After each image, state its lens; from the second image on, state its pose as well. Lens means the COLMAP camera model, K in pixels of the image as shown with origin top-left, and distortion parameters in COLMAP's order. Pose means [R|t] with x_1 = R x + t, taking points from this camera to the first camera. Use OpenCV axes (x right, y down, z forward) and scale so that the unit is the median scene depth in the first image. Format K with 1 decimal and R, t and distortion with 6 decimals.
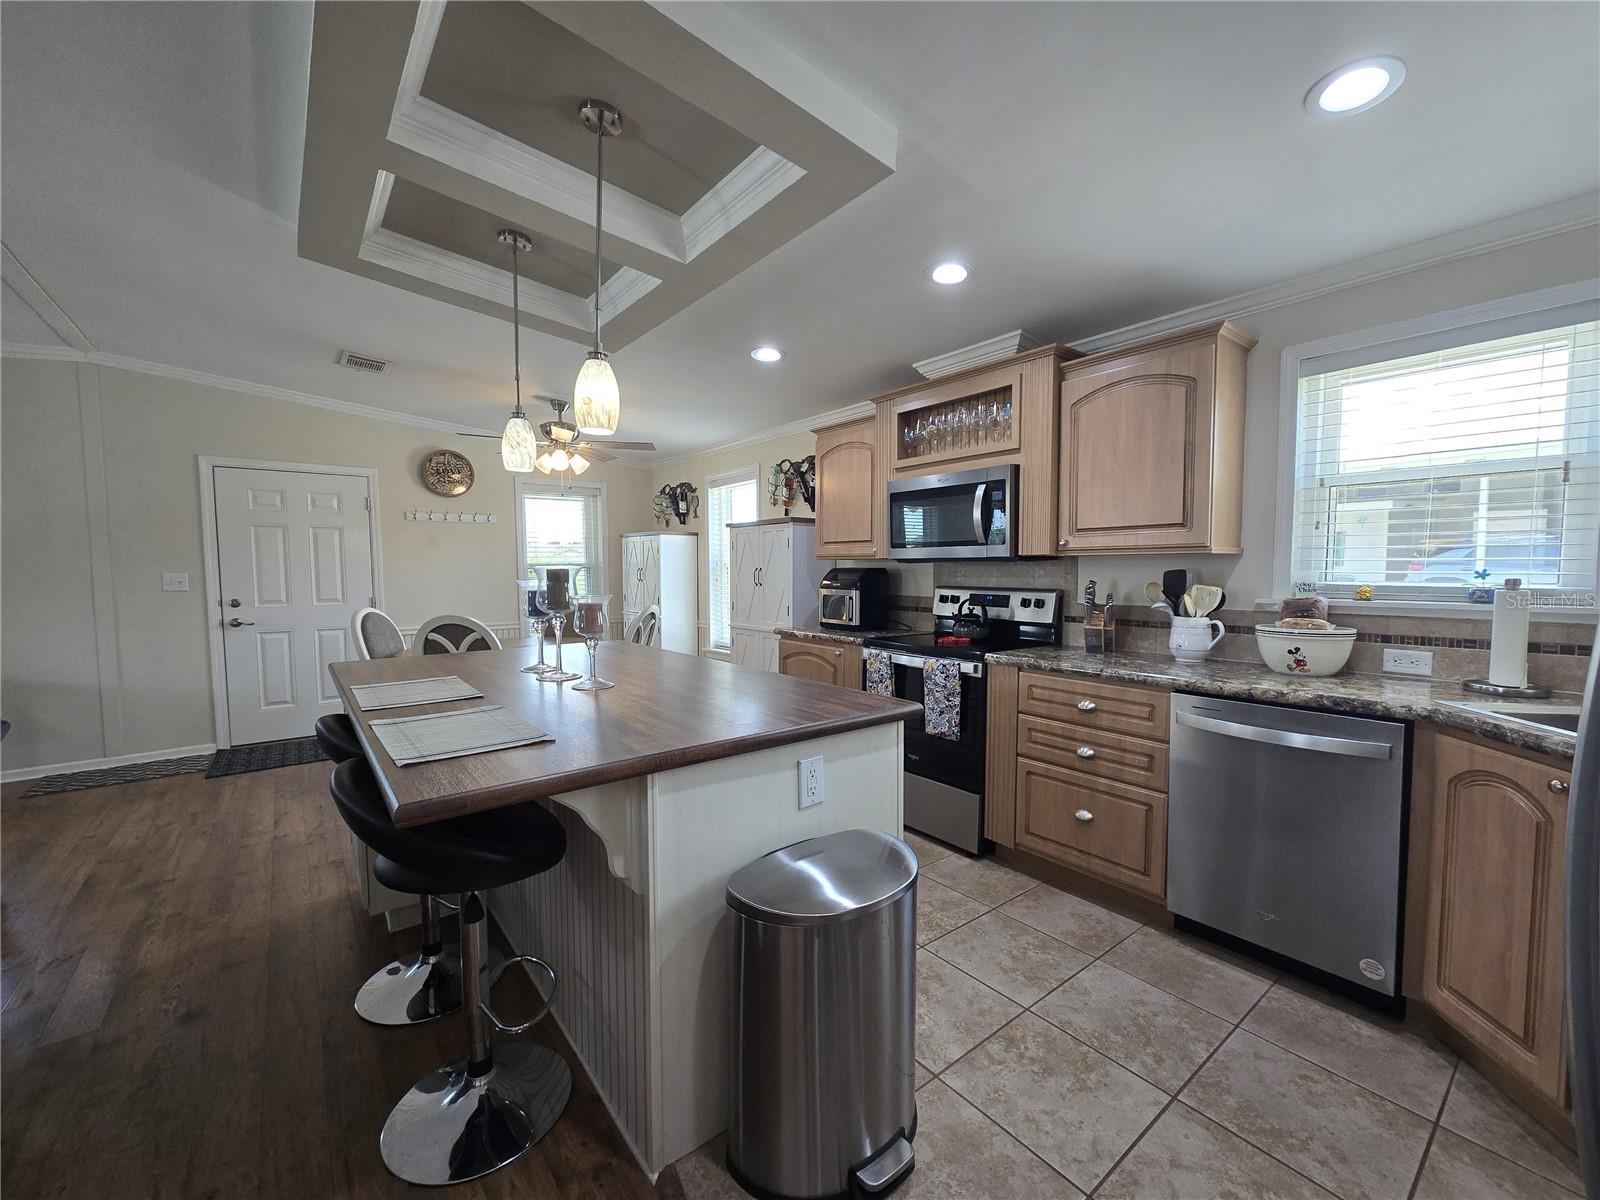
lens RADIAL K [[657.6, 0, 803.3], [0, 657.6, 603.8], [0, 0, 1]] dist [0.000692, 0.001520]
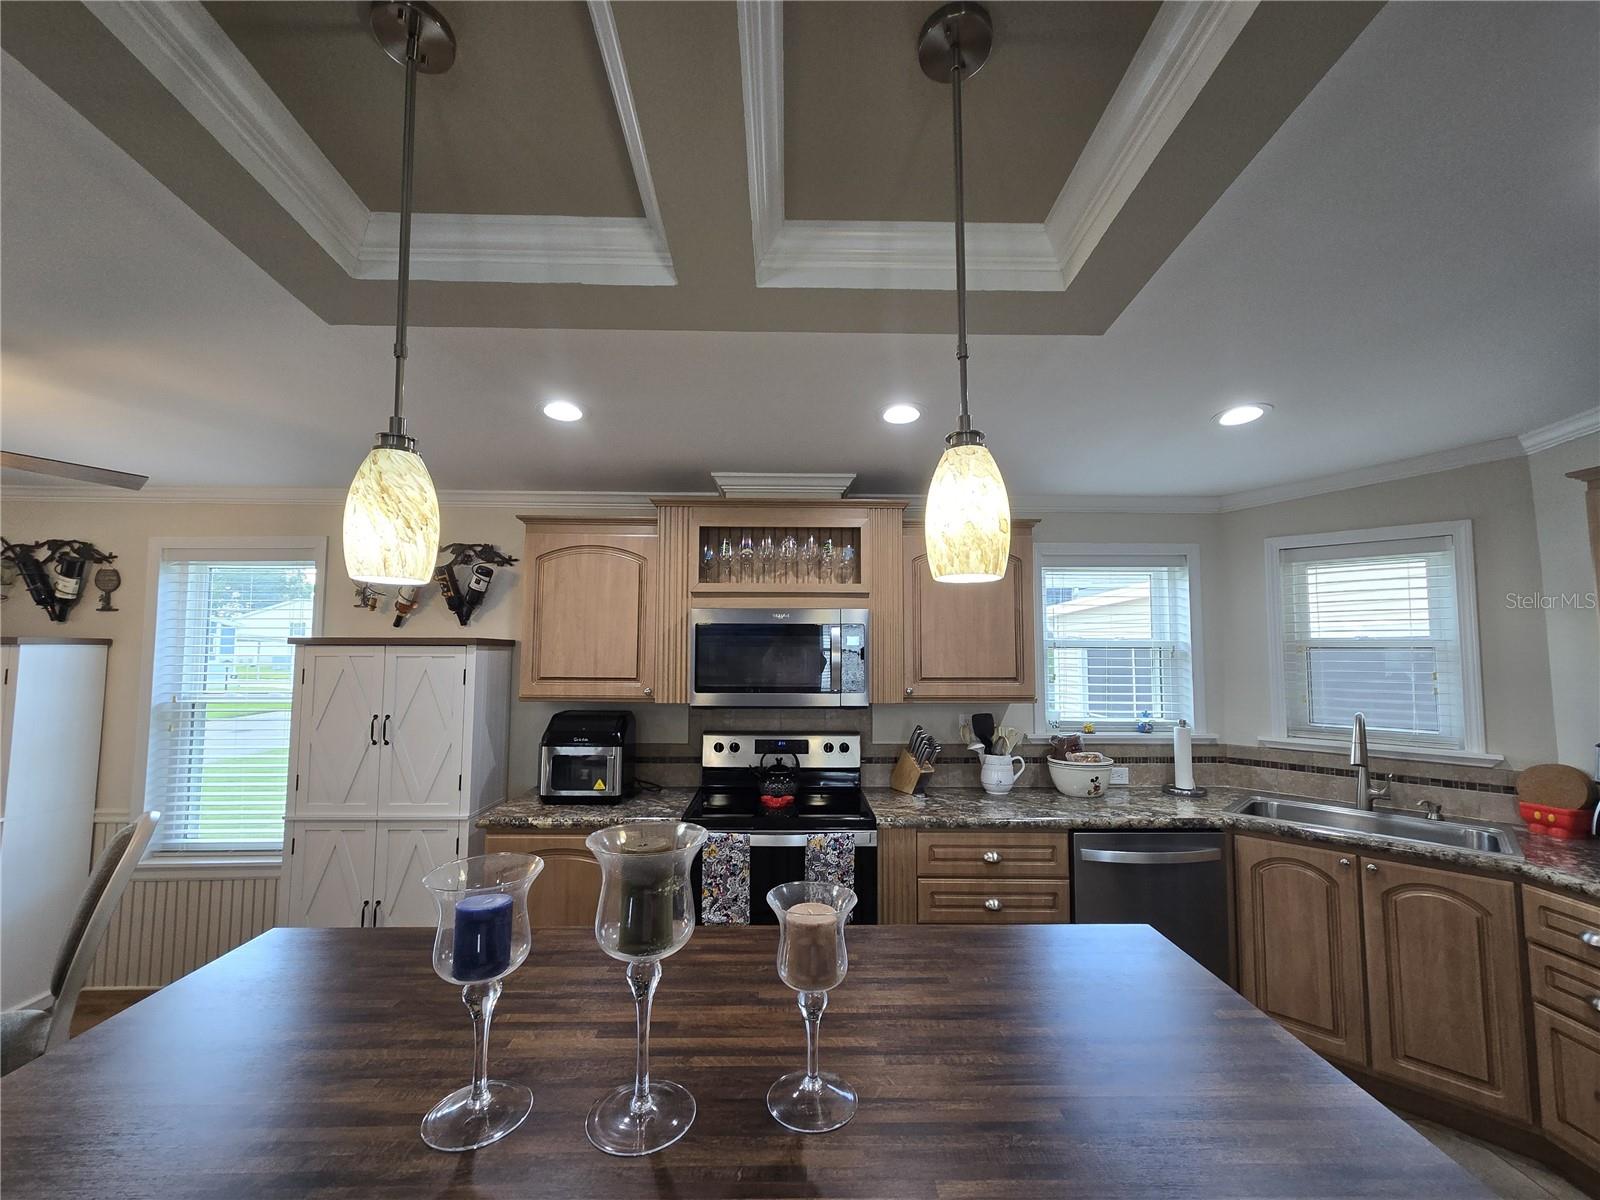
lens RADIAL K [[657.6, 0, 797.4], [0, 657.6, 606.1], [0, 0, 1]] dist [0.000692, 0.001520]
pose [[0.605120, 0.059603, 0.793900, -0.491233], [0.038298, 0.993860, -0.103806, -0.116250], [-0.795212, 0.093220, 0.599122, 0.484459]]
